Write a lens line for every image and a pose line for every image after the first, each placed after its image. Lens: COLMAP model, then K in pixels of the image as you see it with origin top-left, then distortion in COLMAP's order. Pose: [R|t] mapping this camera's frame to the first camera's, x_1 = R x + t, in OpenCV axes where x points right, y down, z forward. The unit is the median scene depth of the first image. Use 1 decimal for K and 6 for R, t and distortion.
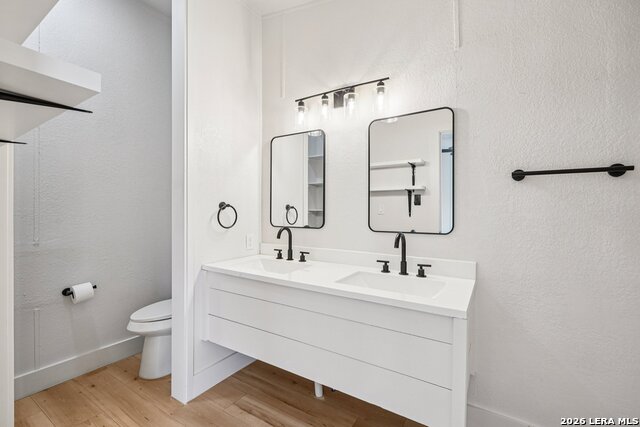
lens RADIAL K [[282.7, 0, 317.6], [0, 282.7, 215.1], [0, 0, 1]] dist [-0.003621, 0.000078]
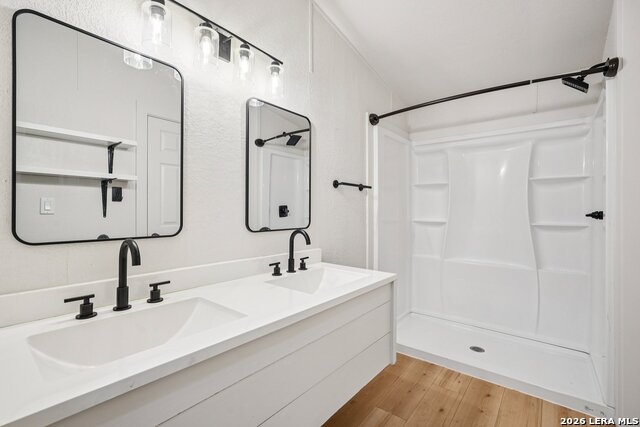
lens RADIAL K [[293.2, 0, 318.5], [0, 293.2, 214.0], [0, 0, 1]] dist [0.000199, 0.000509]
pose [[0.108246, -0.007454, 0.994096, -0.604121], [0.015964, 0.999856, 0.005759, 0.003576], [-0.993996, 0.015246, 0.108350, 0.687970]]
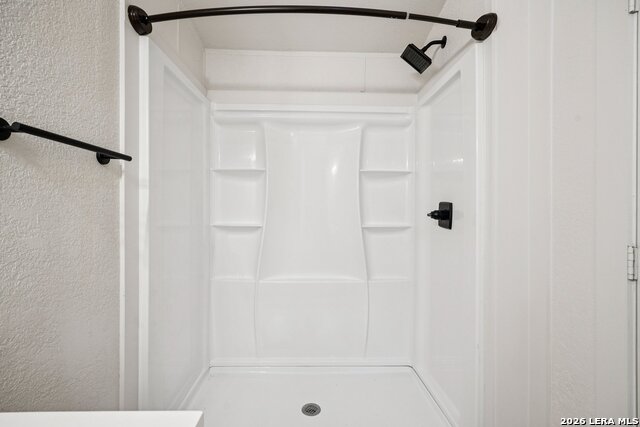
lens RADIAL K [[290.1, 0, 316.9], [0, 290.1, 206.6], [0, 0, 1]] dist [-0.001719, 0.000145]
pose [[-0.561632, 0.010552, 0.827320, 0.000004], [0.015927, 0.999871, -0.001941, 0.000331], [-0.827234, 0.012087, -0.561728, 0.616858]]
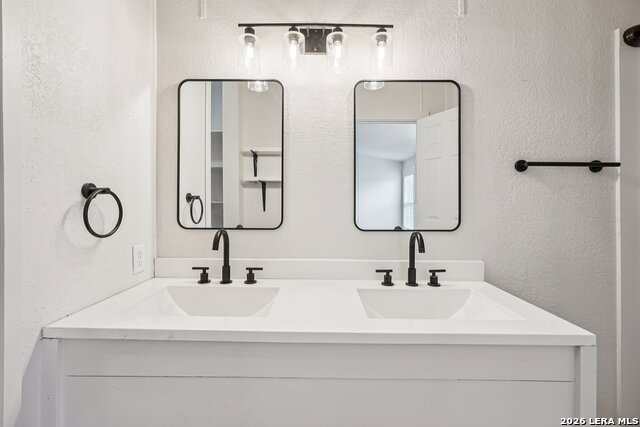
lens RADIAL K [[286.5, 0, 319.7], [0, 286.5, 206.7], [0, 0, 1]] dist [-0.006998, 0.000111]
pose [[0.847904, -0.004676, 0.530130, -0.280252], [0.006154, 0.999981, -0.001022, -0.004771], [-0.530115, 0.004129, 0.847916, 0.406275]]
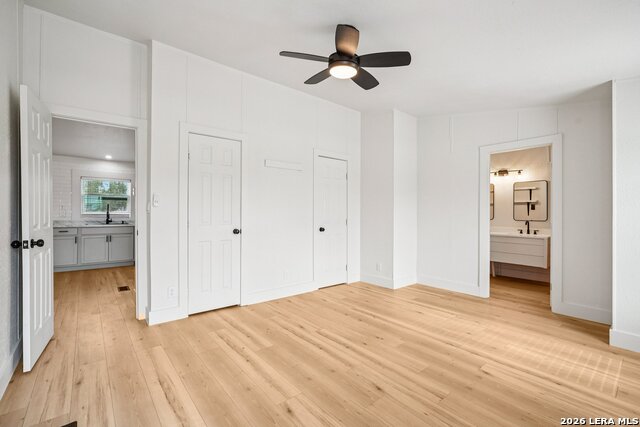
lens RADIAL K [[281.2, 0, 318.3], [0, 281.2, 212.9], [0, 0, 1]] dist [-0.006395, 0.000206]
pose [[0.952139, 0.004608, -0.305630, -0.823514], [-0.007258, 0.999945, -0.007537, 0.018440], [0.305578, 0.009394, 0.952121, -2.280151]]
